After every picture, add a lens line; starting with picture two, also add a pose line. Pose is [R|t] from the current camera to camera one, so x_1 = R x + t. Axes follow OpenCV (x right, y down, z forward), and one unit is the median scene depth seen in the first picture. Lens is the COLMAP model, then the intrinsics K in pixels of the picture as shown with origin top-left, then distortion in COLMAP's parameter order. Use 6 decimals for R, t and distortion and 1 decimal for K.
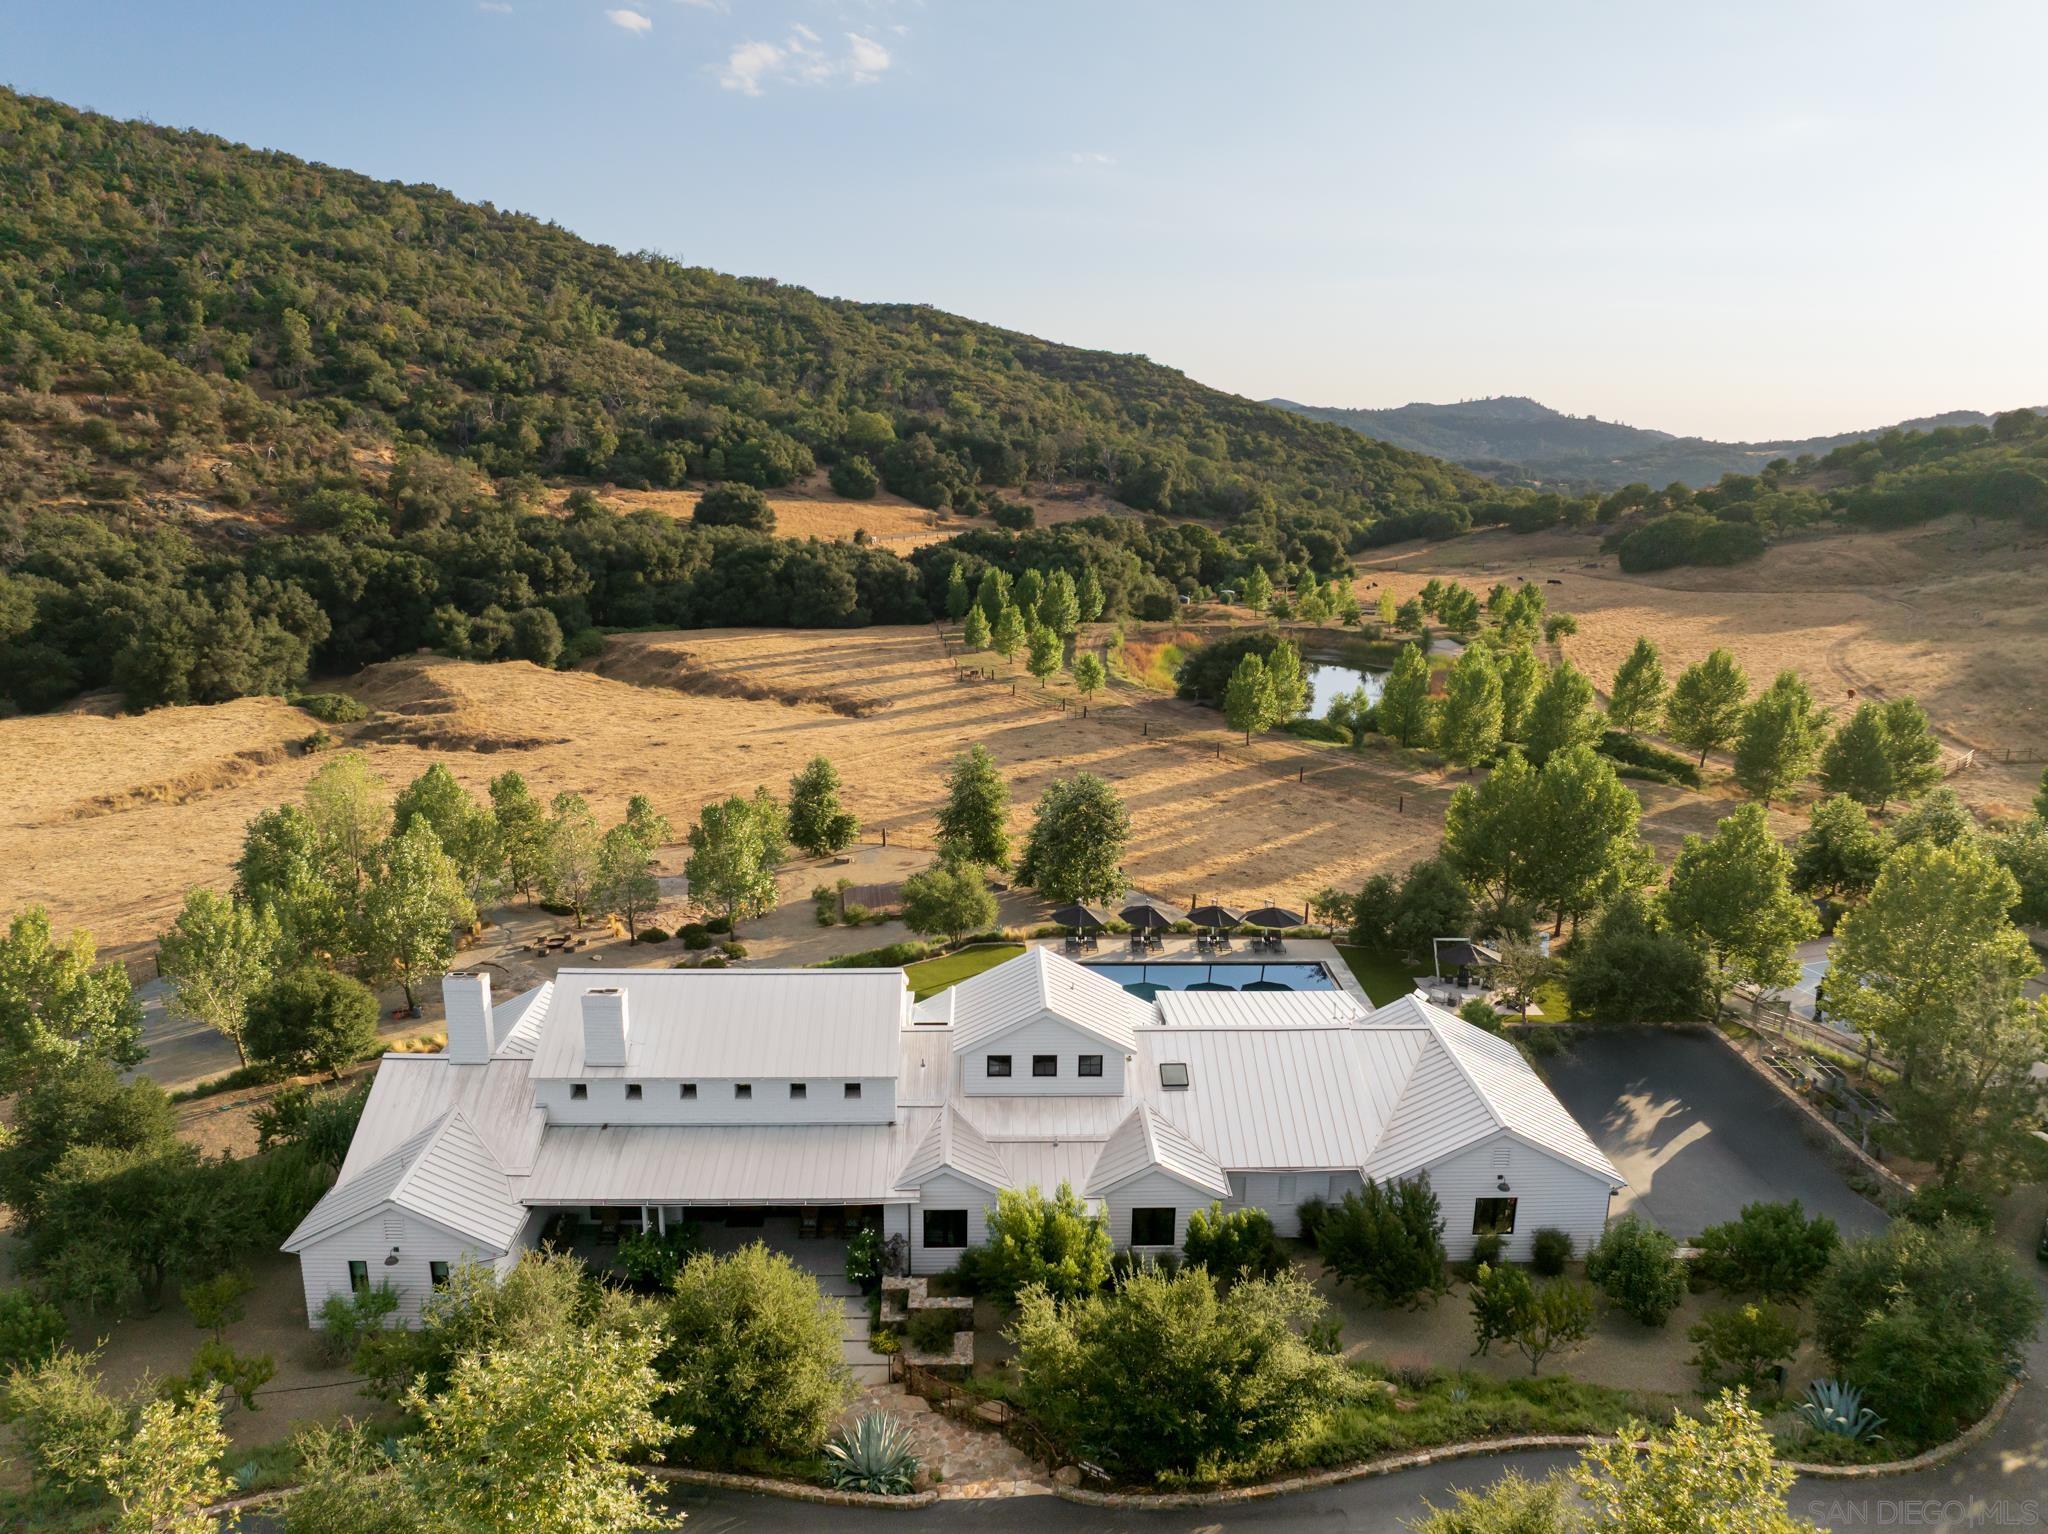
lens RADIAL K [[1438.0, 0, 1024.0], [0, 1438.0, 767.0], [0, 0, 1]] dist [-0.035198, 0.011269]
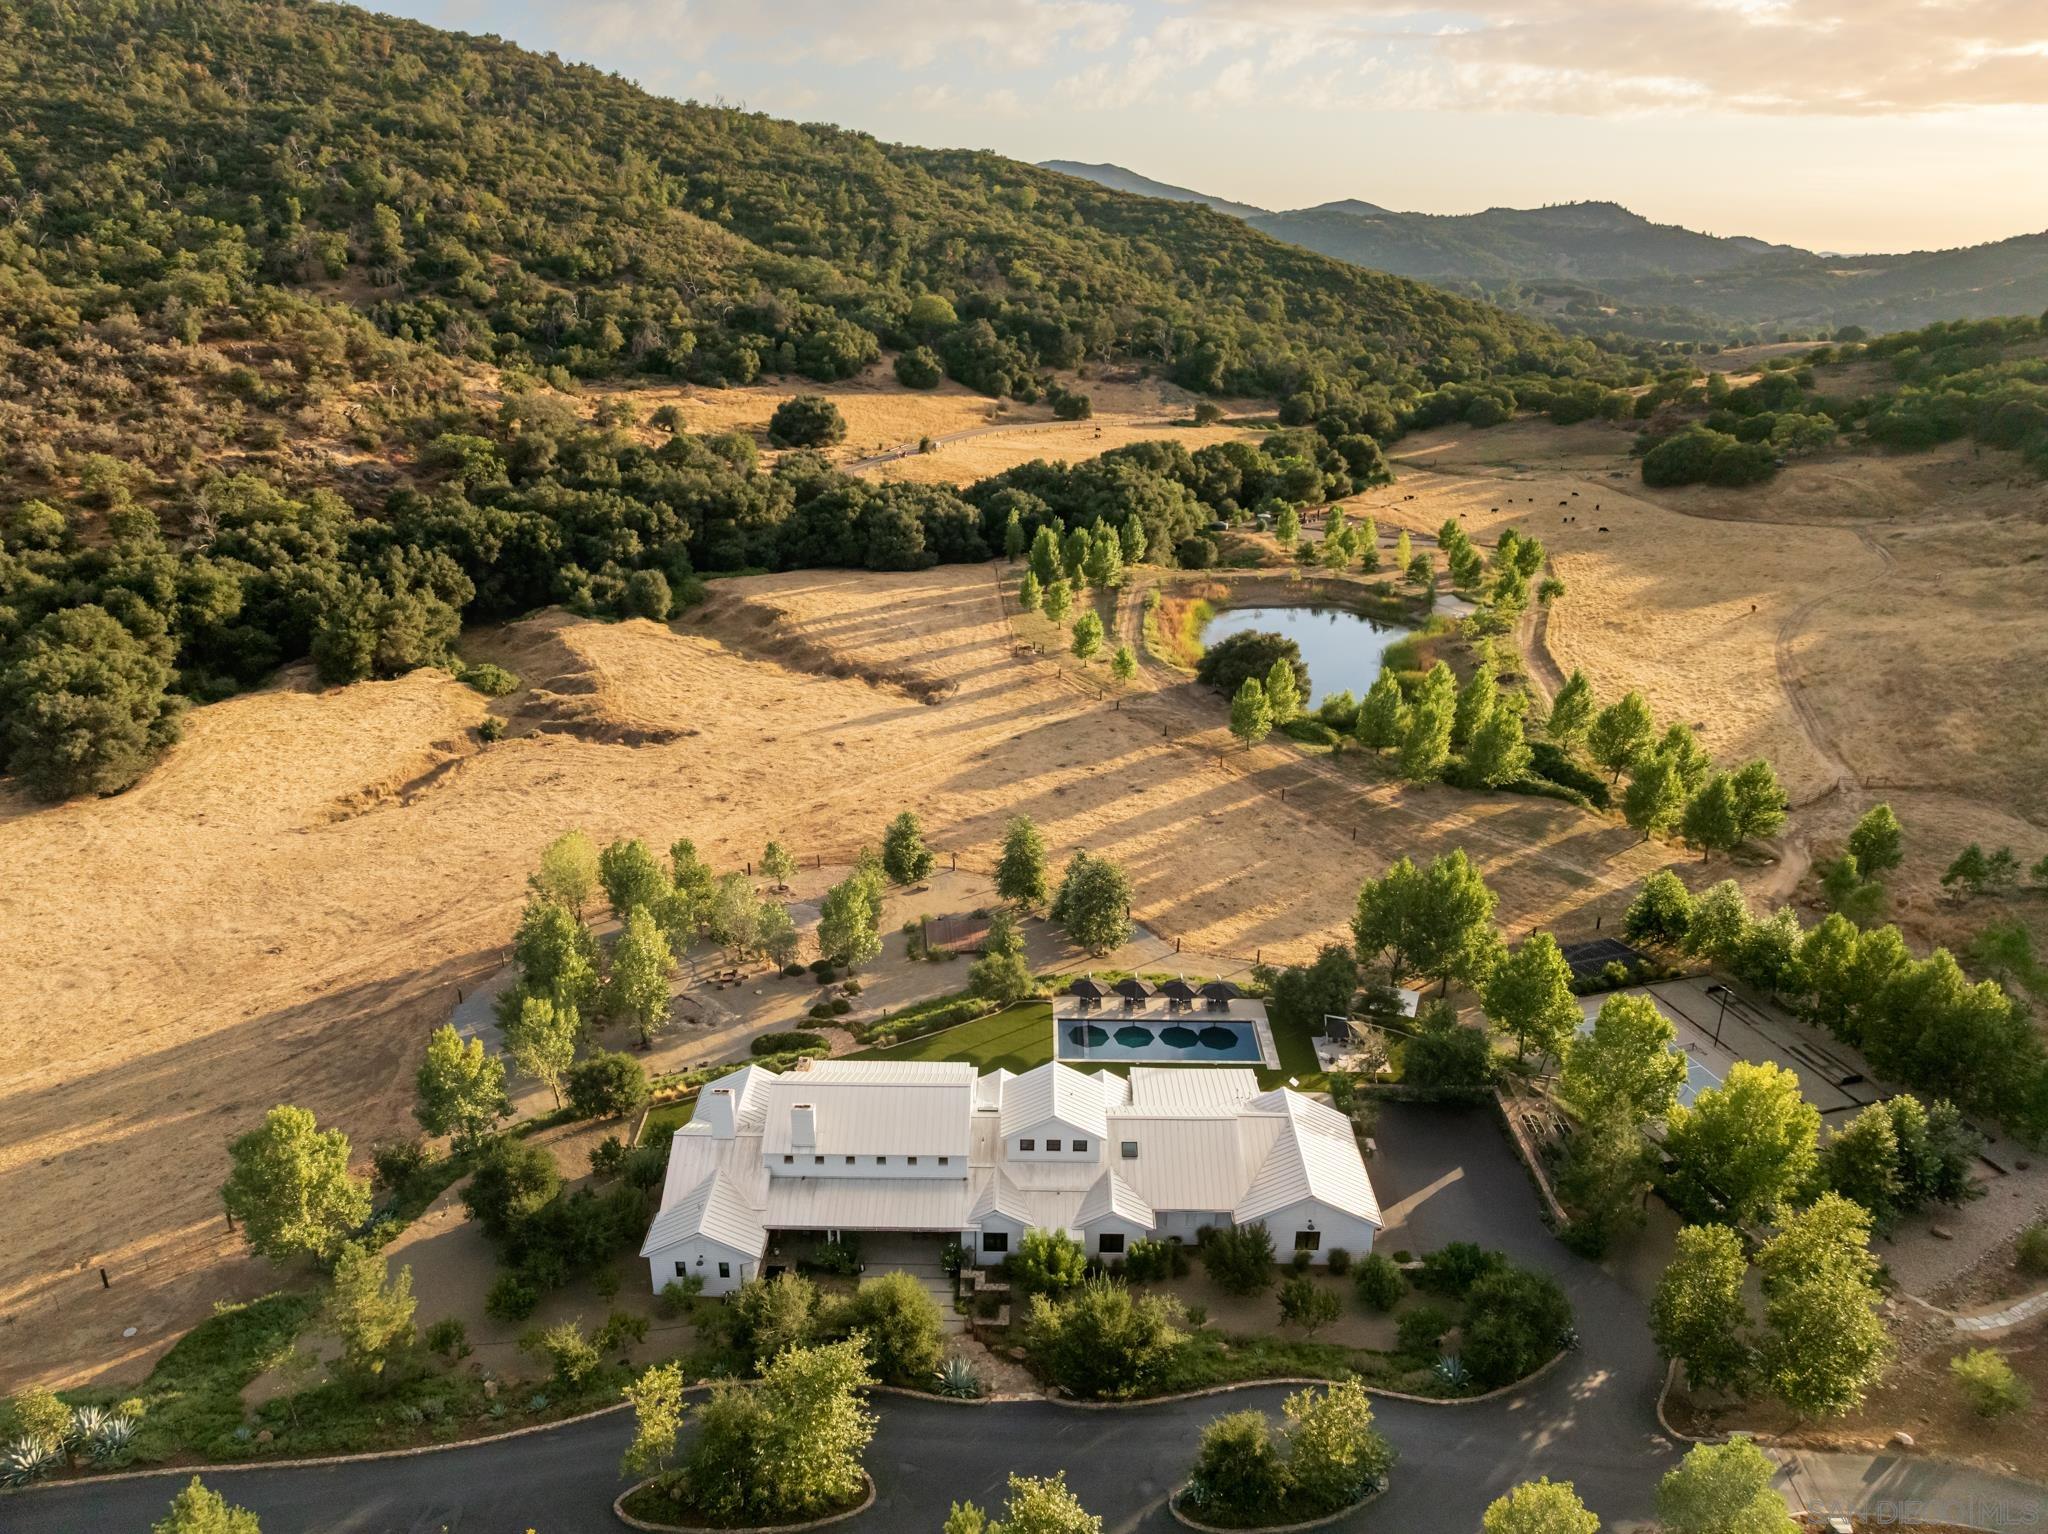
lens RADIAL K [[1416.4, 0, 1024.0], [0, 1416.4, 767.0], [0, 0, 1]] dist [-0.024032, 0.001143]
pose [[0.999122, 0.011804, -0.040203, 0.007666], [-0.006754, 0.992321, 0.123505, -0.082724], [0.041352, -0.123125, 0.991529, -0.115448]]
